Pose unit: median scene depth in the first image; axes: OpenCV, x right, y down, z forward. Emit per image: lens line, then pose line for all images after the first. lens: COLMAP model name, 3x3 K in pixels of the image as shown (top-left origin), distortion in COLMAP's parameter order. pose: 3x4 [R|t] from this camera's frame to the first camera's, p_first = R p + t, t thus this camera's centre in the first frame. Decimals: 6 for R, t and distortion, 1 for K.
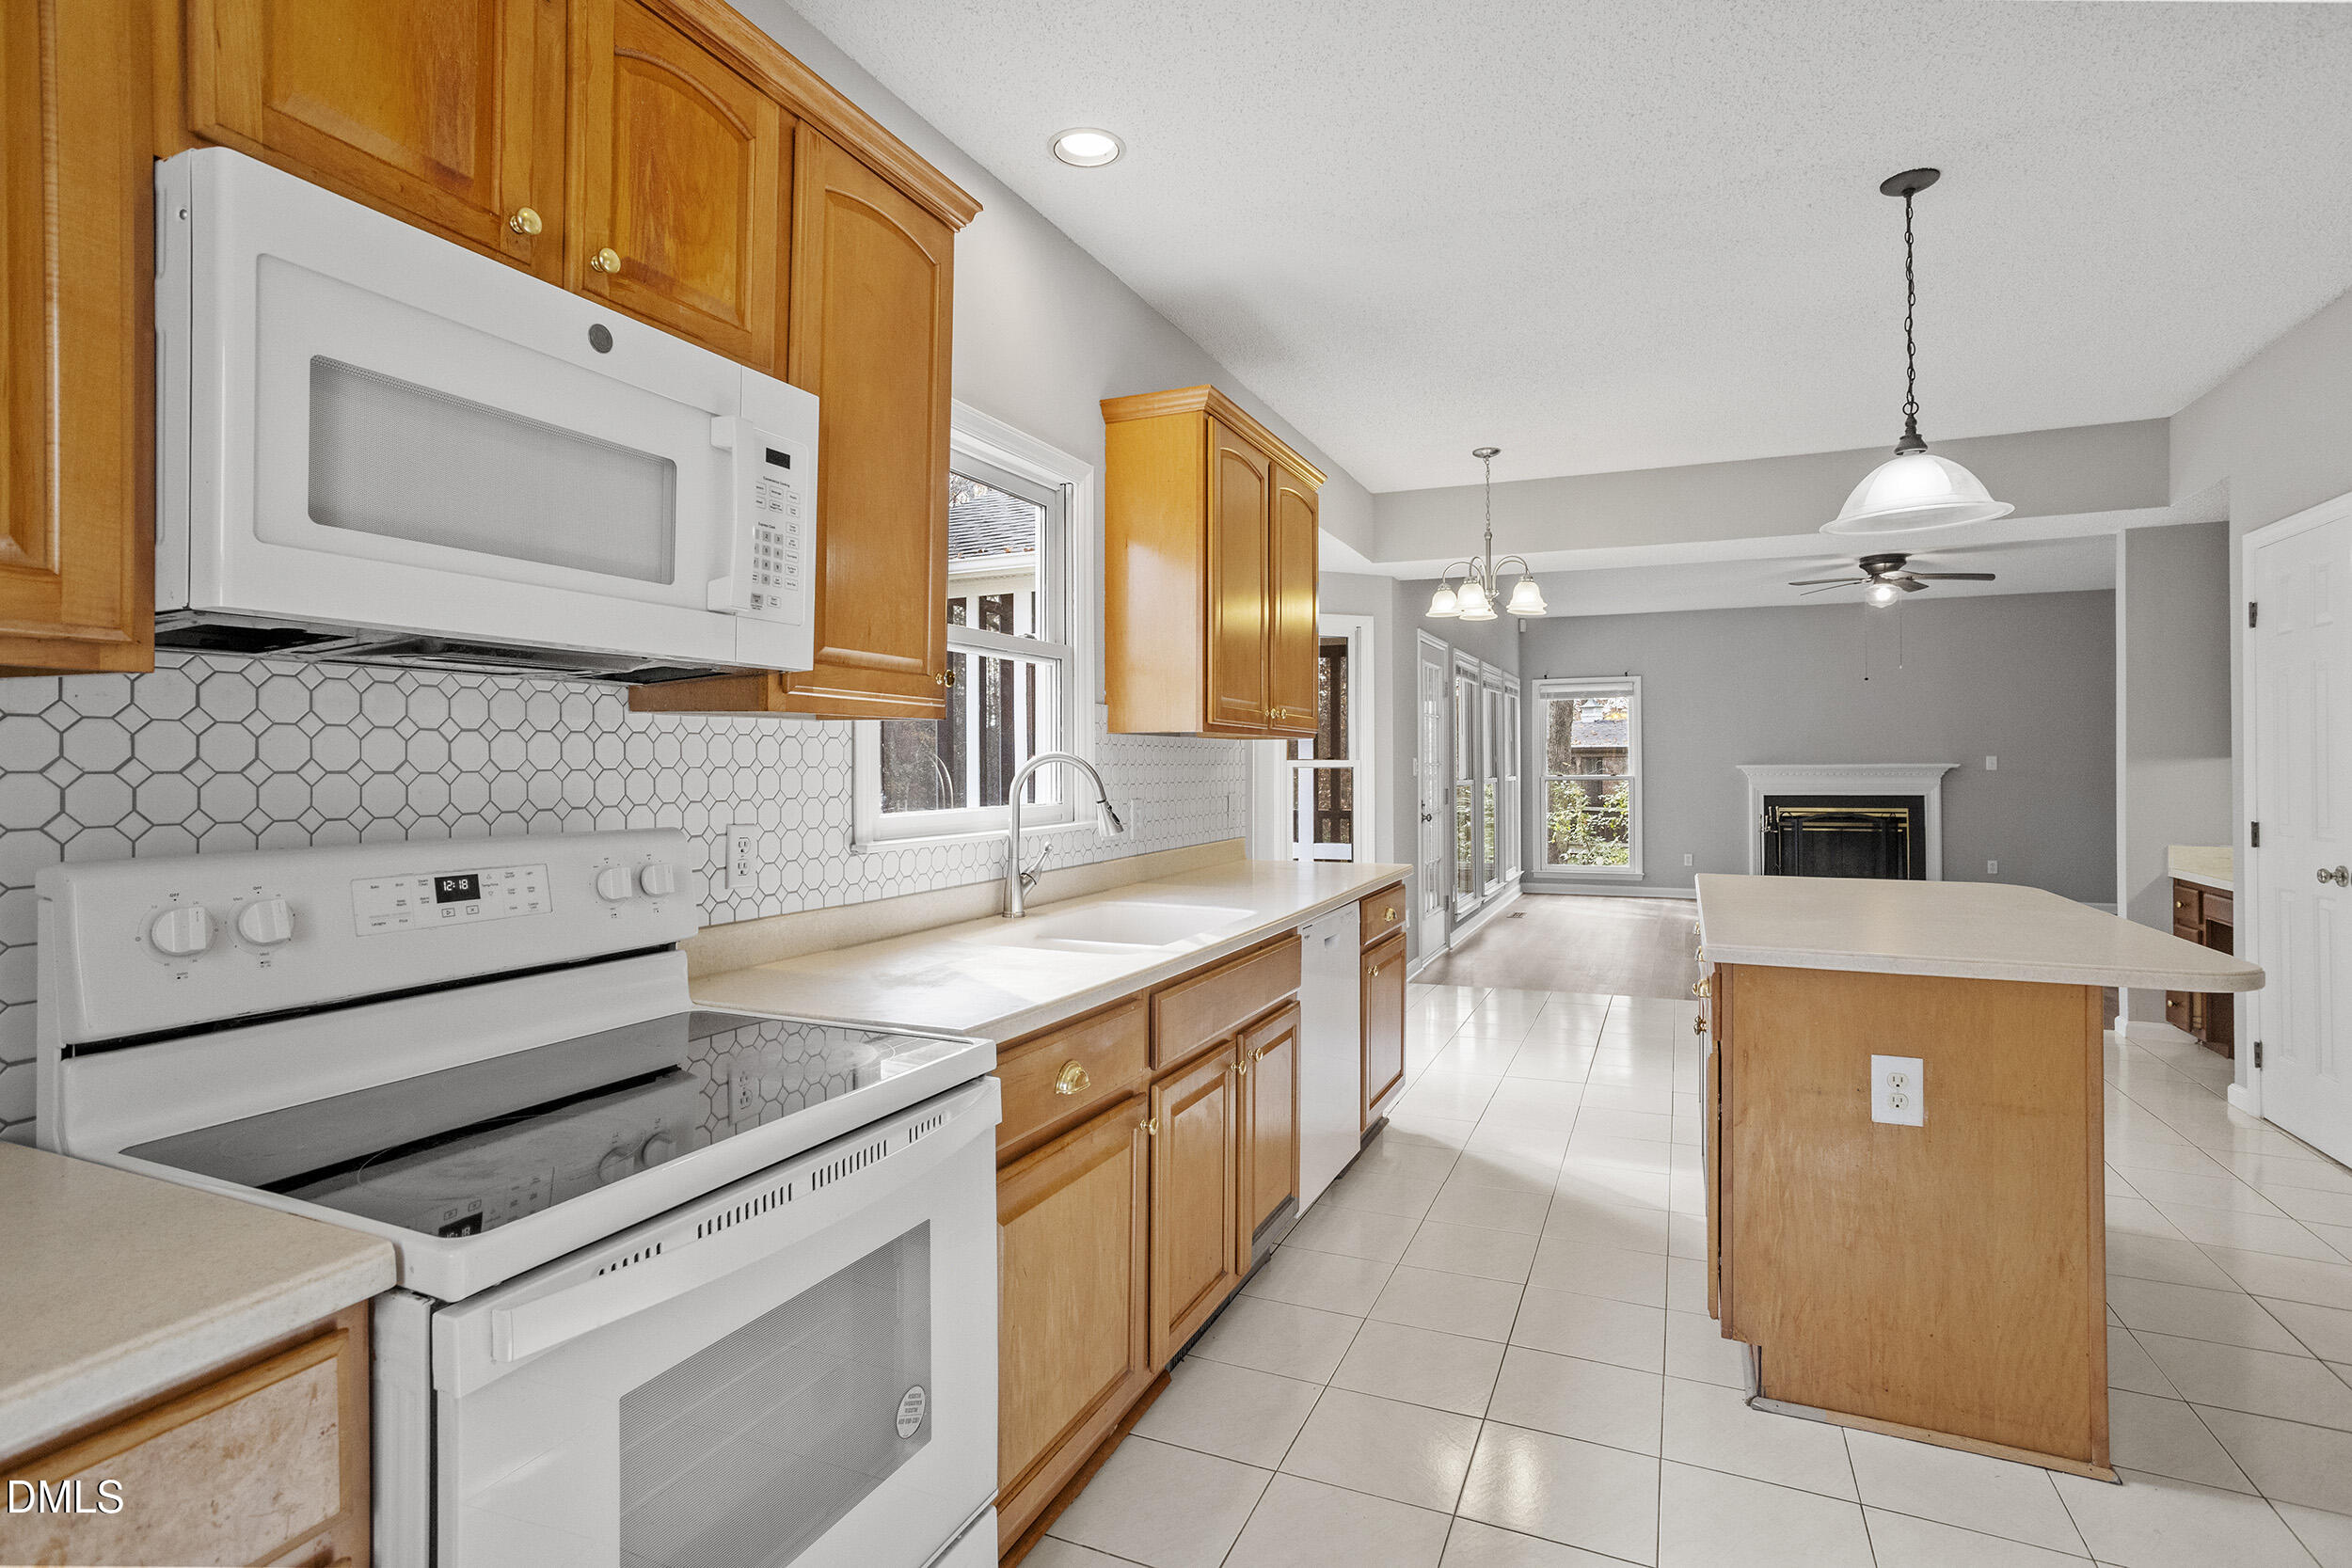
lens RADIAL K [[1132.9, 0, 1173.1], [0, 1132.9, 770.3], [0, 0, 1]] dist [-0.001528, 0.000483]
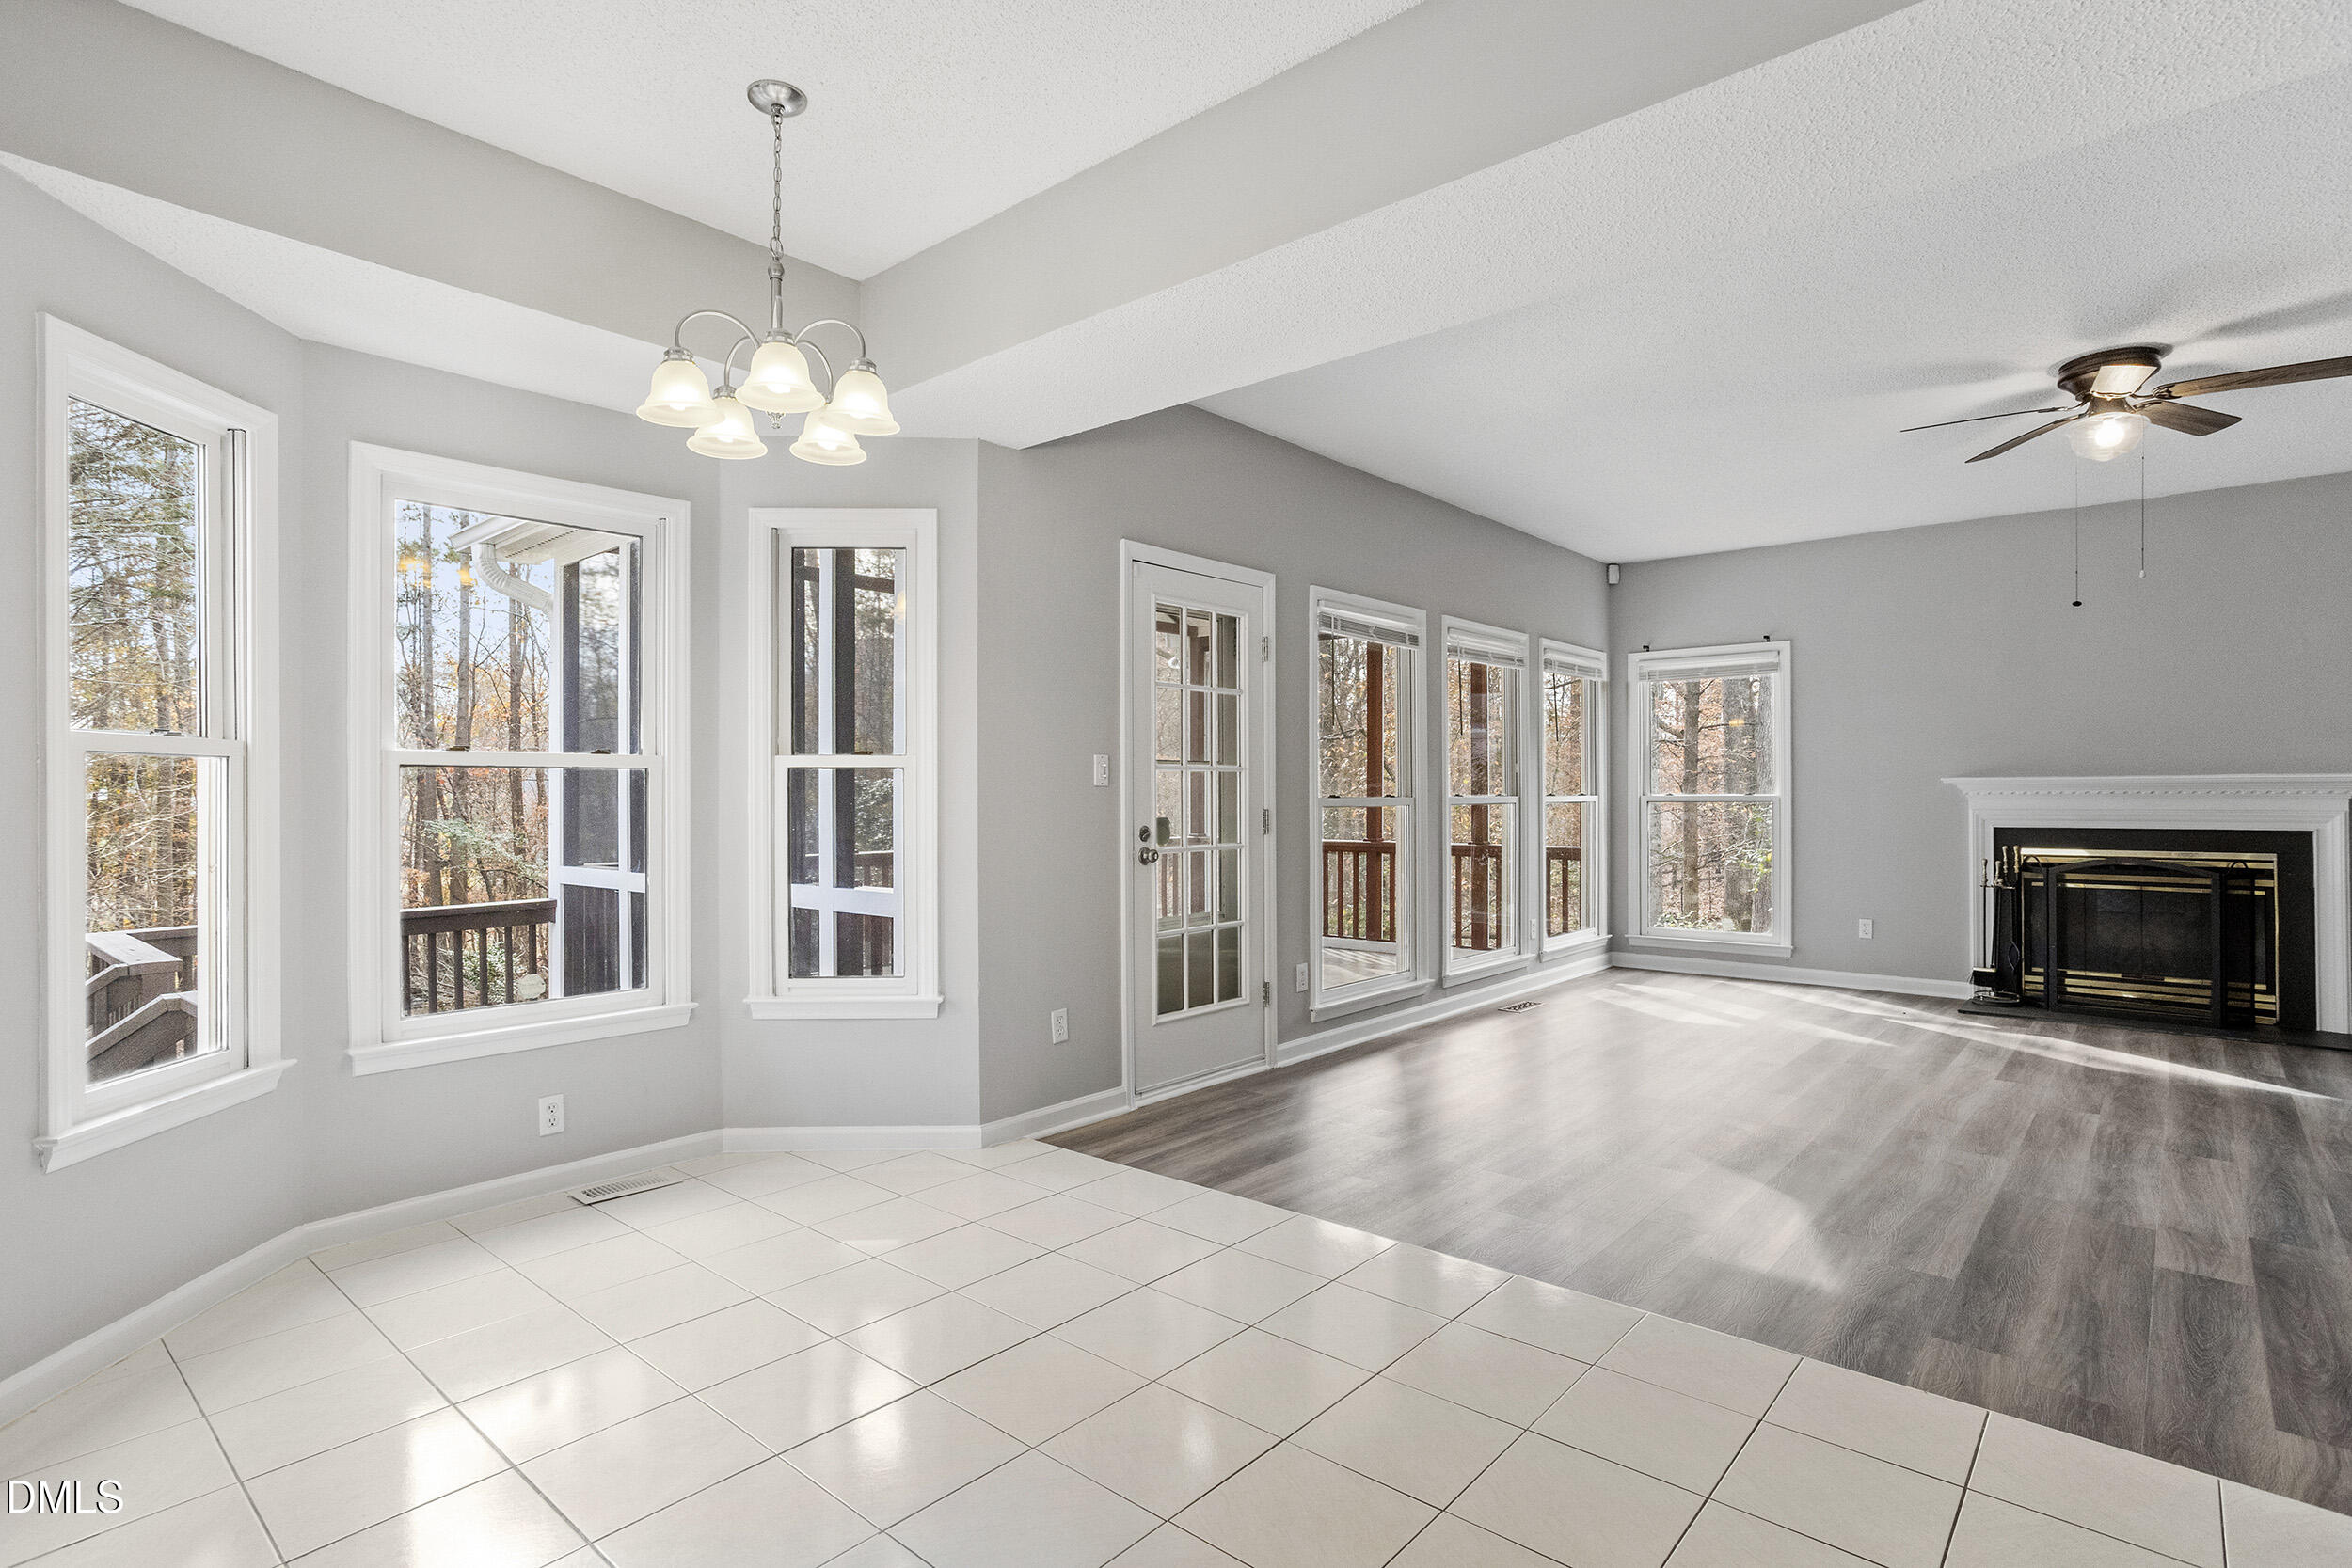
lens RADIAL K [[1132.9, 0, 1176.4], [0, 1132.9, 792.8], [0, 0, 1]] dist [-0.001528, 0.000483]
pose [[0.951786, 0.002529, -0.306751, 0.292041], [-0.003618, 0.999989, -0.002979, 0.007192], [0.306740, 0.003946, 0.951785, 0.292074]]
